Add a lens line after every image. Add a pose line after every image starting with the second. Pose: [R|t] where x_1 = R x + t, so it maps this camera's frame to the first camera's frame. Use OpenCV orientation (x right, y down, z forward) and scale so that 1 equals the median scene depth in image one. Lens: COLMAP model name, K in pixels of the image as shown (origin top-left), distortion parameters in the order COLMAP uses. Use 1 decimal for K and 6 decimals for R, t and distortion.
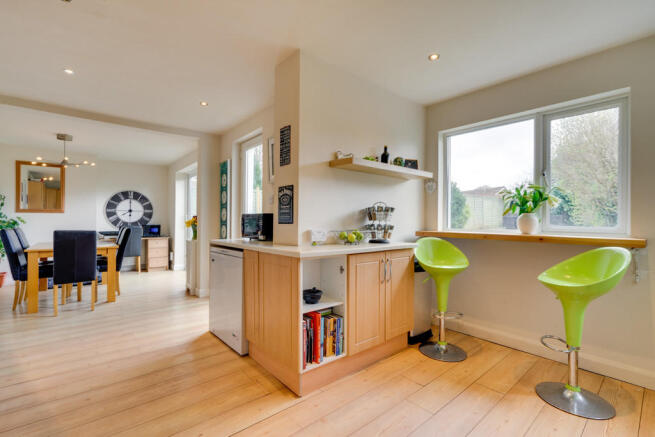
lens RADIAL K [[294.8, 0, 326.5], [0, 294.8, 218.1], [0, 0, 1]] dist [-0.000159, -0.000053]
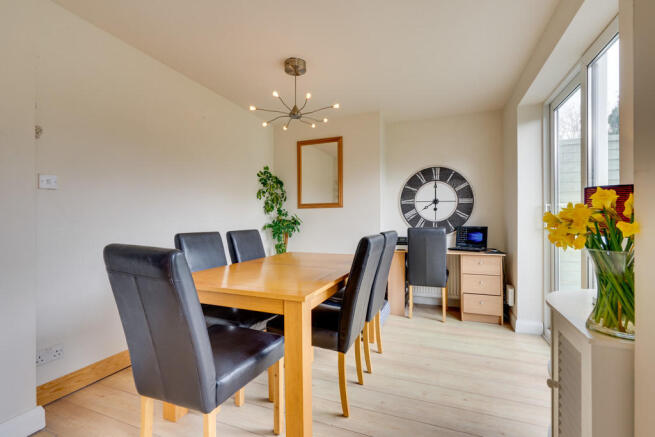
lens RADIAL K [[294.8, 0, 326.3], [0, 294.8, 219.1], [0, 0, 1]] dist [-0.000159, -0.000053]
pose [[0.465963, -0.006856, -0.884778, -0.257733], [0.008433, 0.999959, -0.003307, 0.009779], [0.884764, -0.005920, 0.466002, 0.544264]]
